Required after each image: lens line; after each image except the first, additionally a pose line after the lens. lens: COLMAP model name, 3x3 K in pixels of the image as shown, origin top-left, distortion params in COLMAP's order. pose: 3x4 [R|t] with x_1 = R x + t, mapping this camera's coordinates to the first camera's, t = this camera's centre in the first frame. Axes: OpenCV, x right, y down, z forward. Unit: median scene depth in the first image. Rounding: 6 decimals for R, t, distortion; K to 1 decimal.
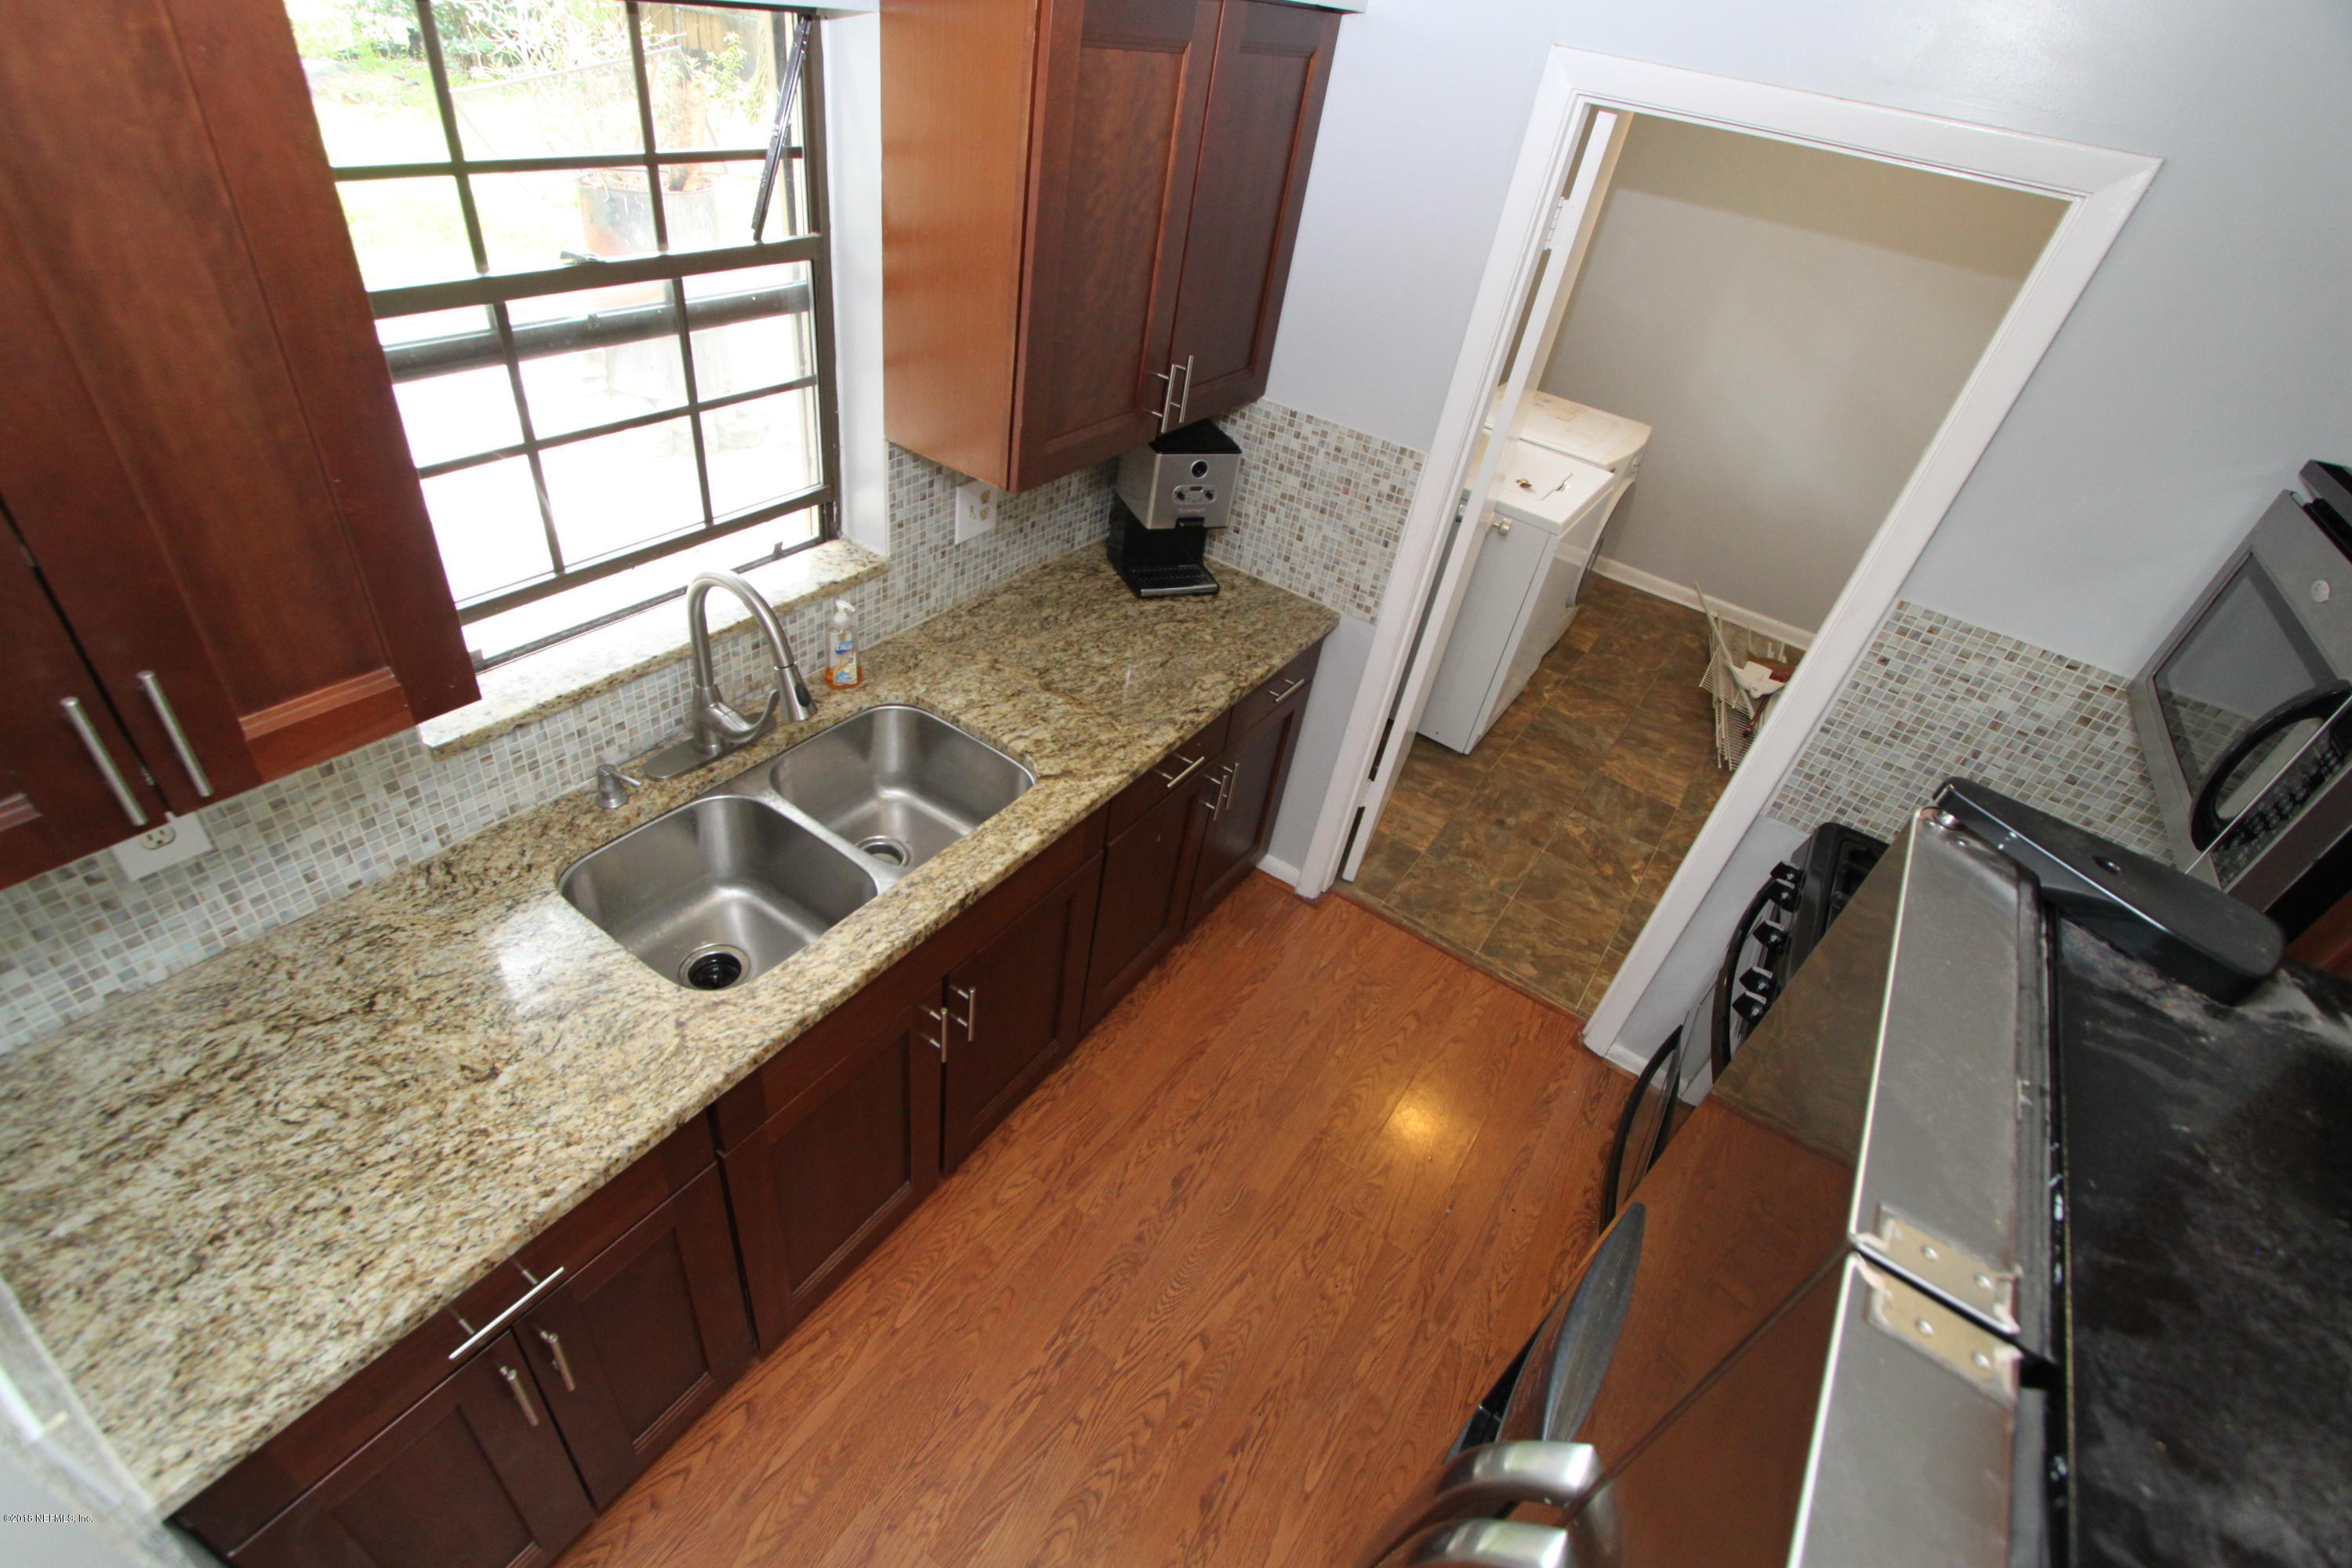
lens RADIAL K [[1072.0, 0, 1155.6], [0, 1072.0, 784.1], [0, 0, 1]] dist [-0.017035, 0.001513]
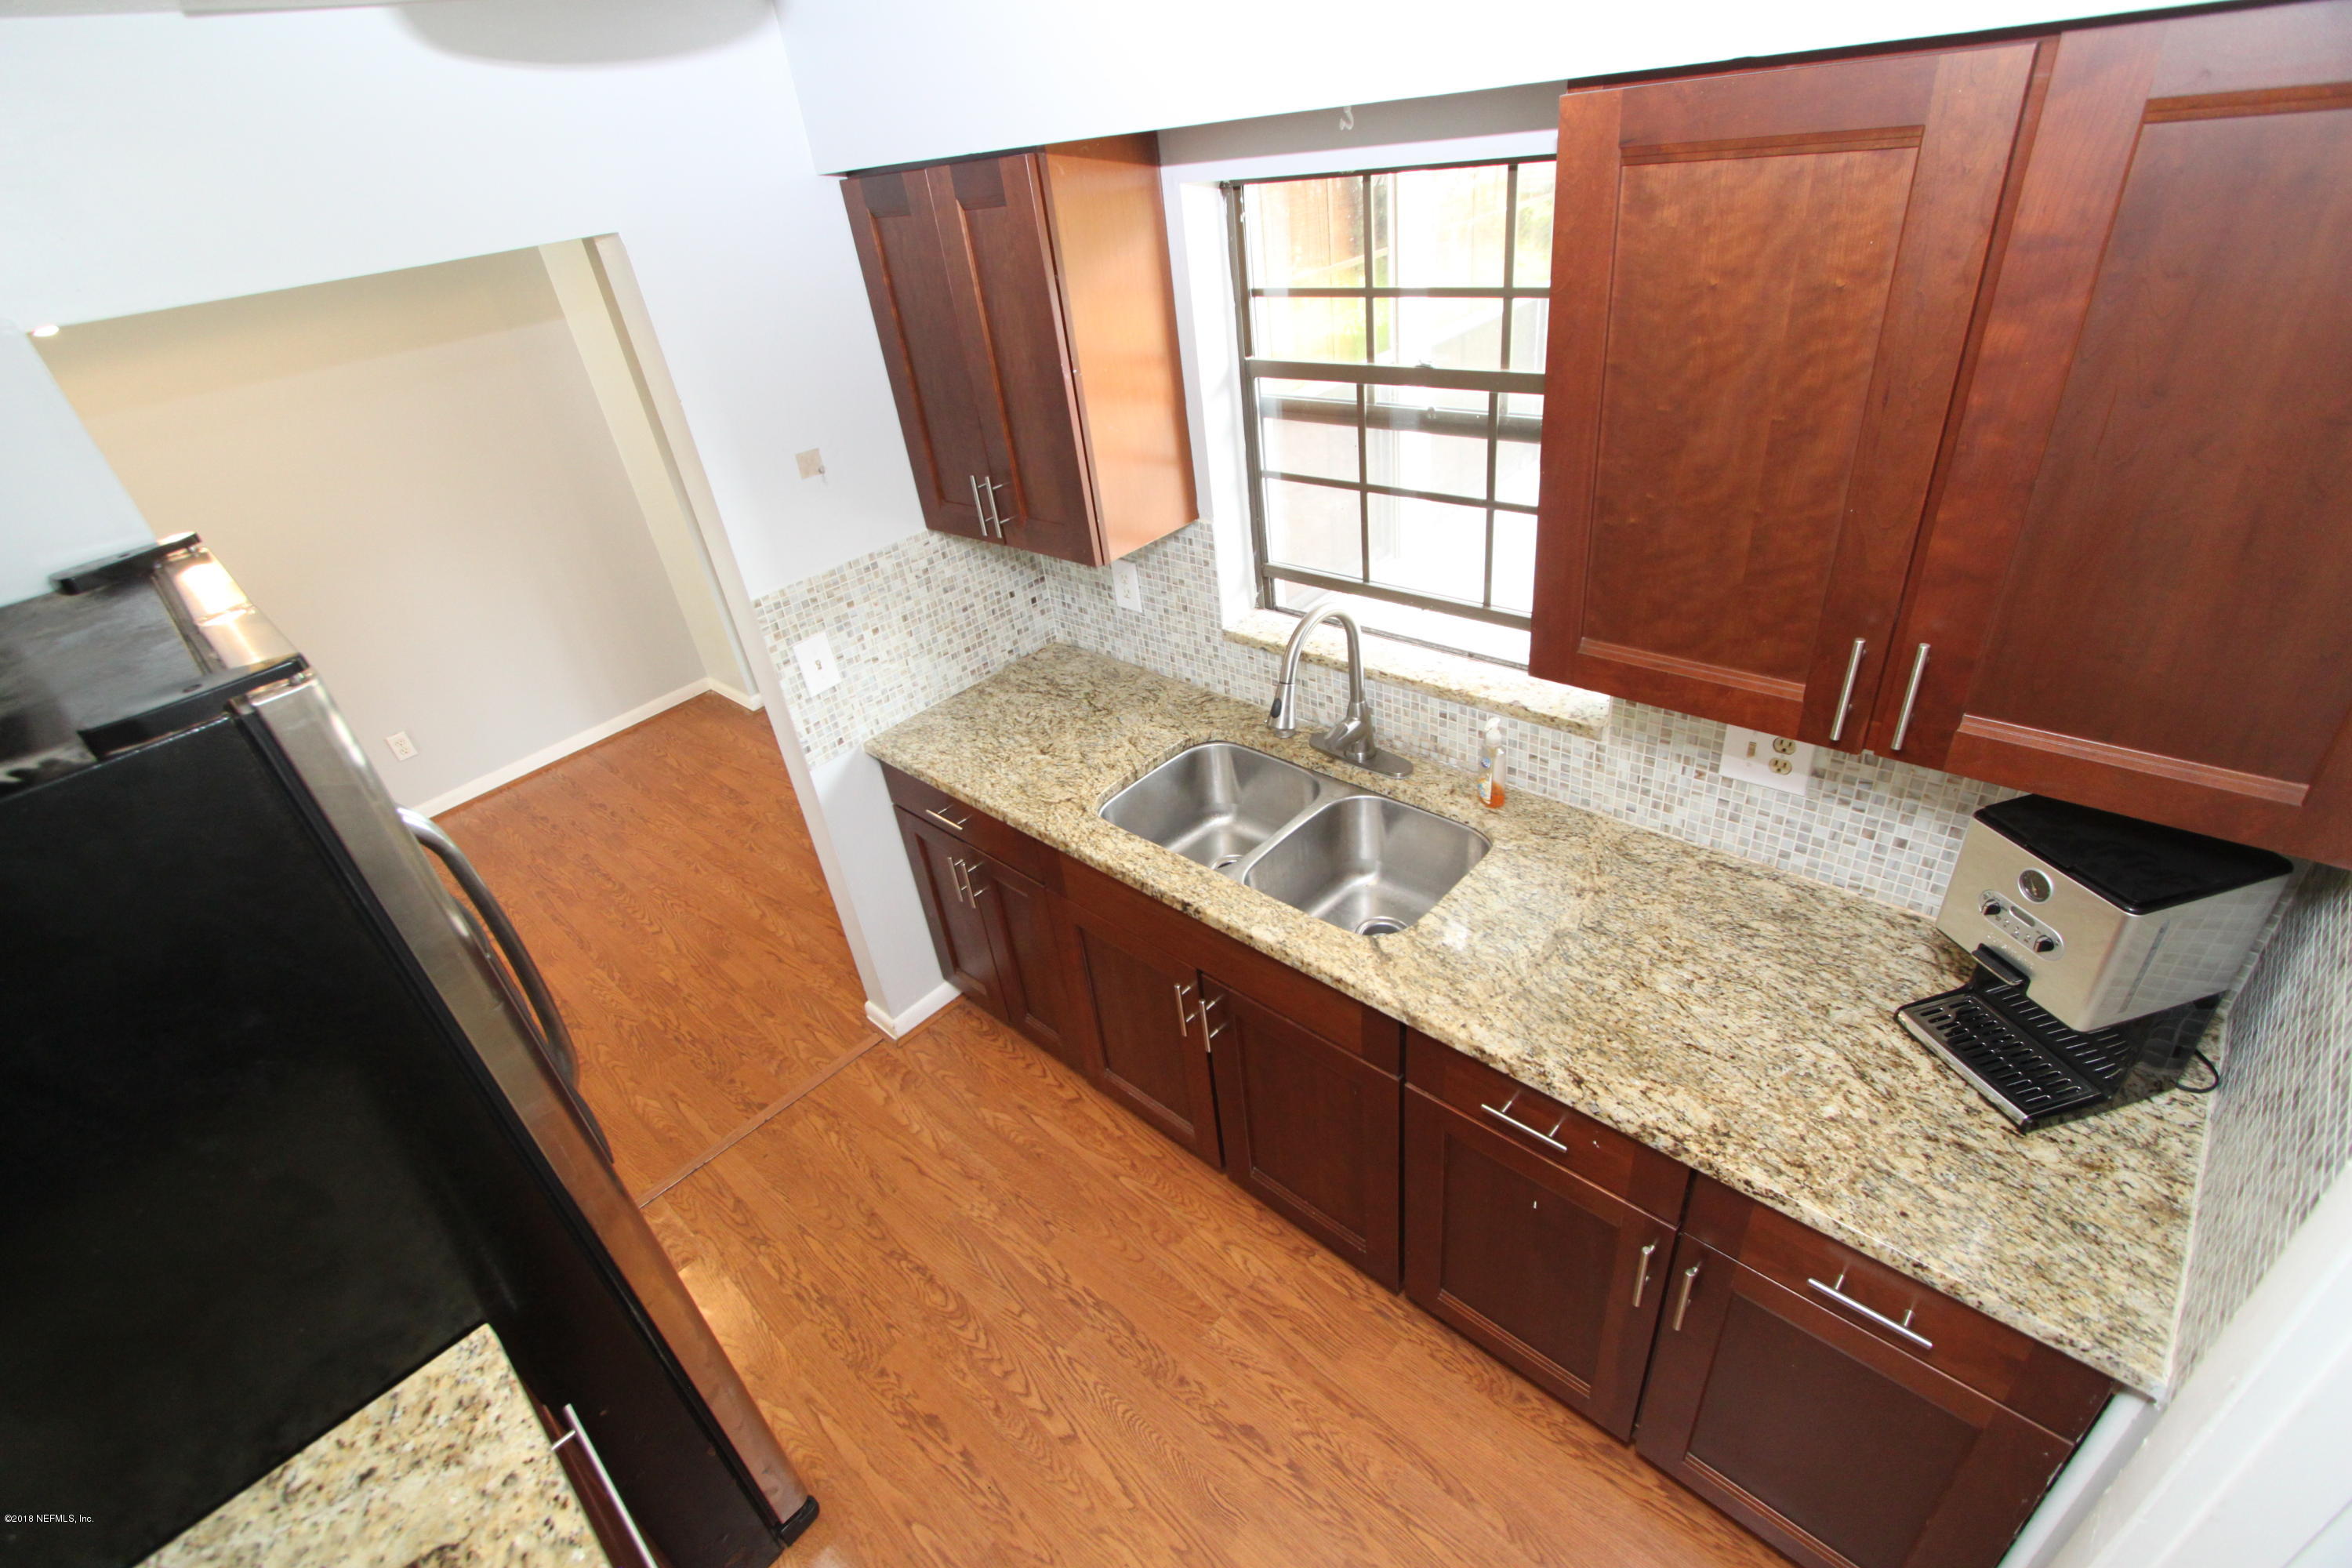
lens RADIAL K [[1072.0, 0, 1155.6], [0, 1072.0, 784.1], [0, 0, 1]] dist [-0.017035, 0.001513]
pose [[-0.173973, 0.421798, -0.889843, 0.598508], [-0.519315, 0.728460, 0.446831, -0.363284], [0.836687, 0.539845, 0.092314, 0.603964]]
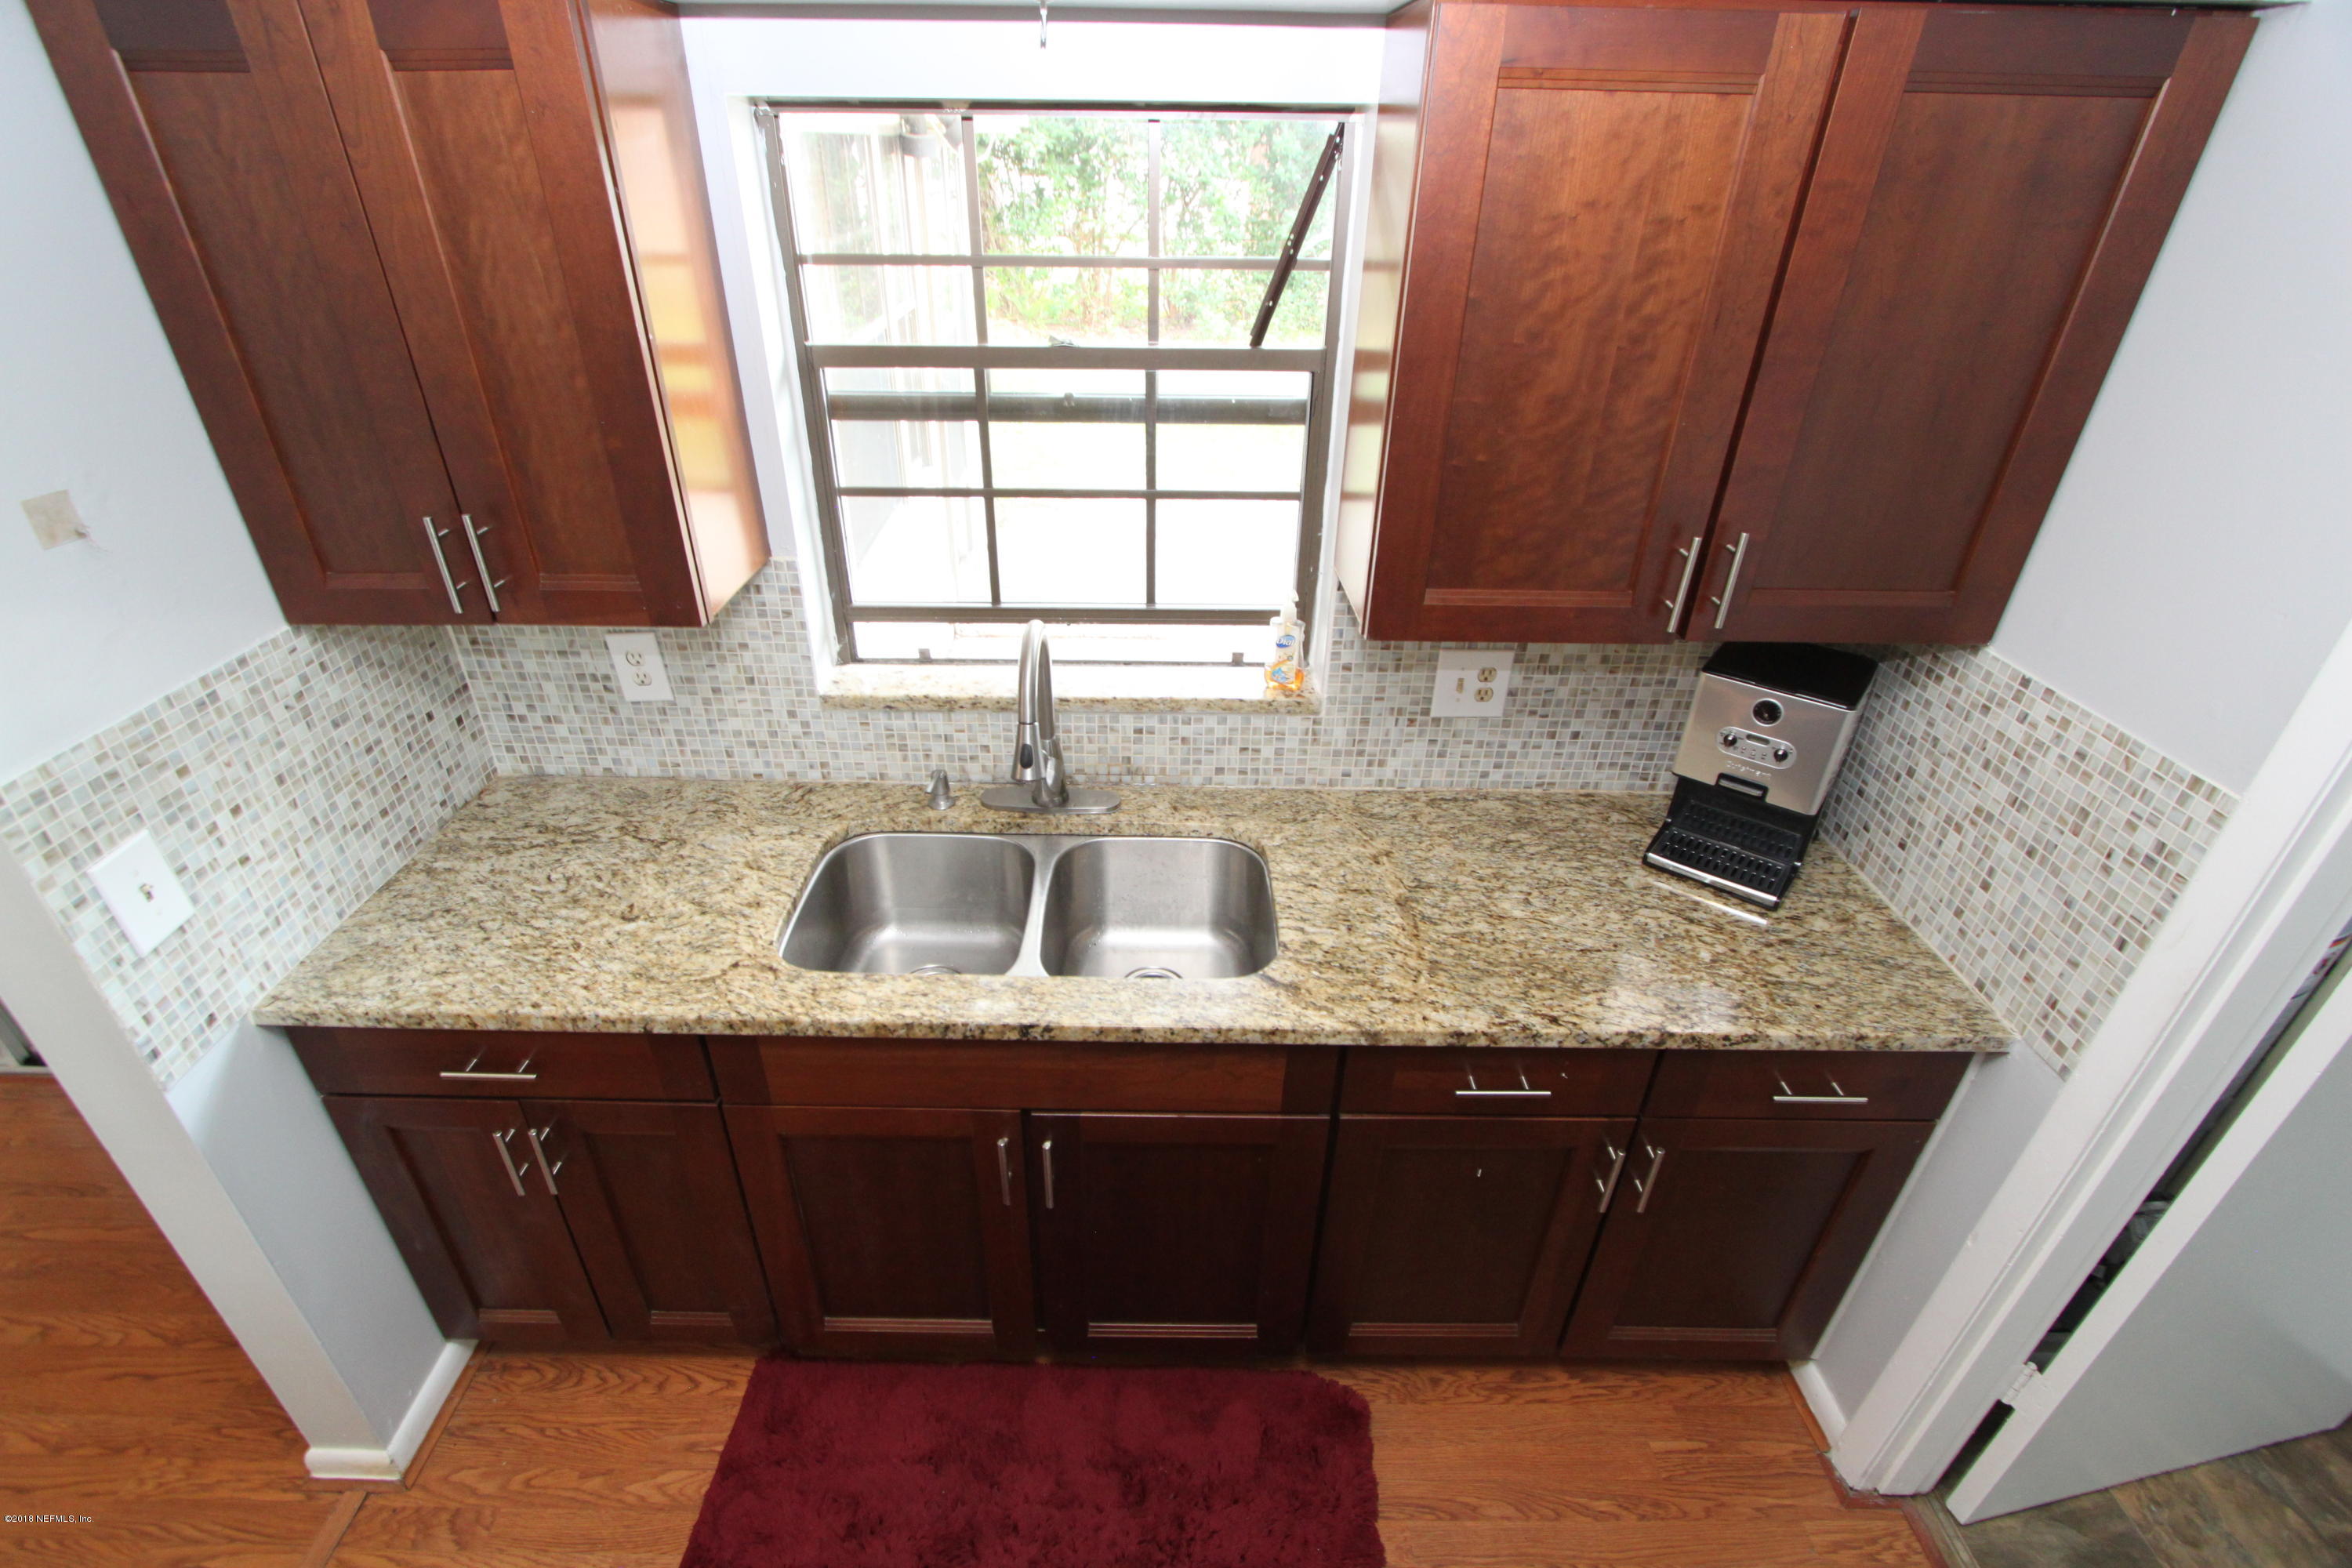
lens RADIAL K [[1072.0, 0, 1155.6], [0, 1072.0, 784.1], [0, 0, 1]] dist [-0.017035, 0.001513]
pose [[0.556502, 0.302362, -0.773876, 0.367596], [-0.454963, 0.890271, 0.020670, -0.099066], [0.695209, 0.340581, 0.633000, 0.348098]]
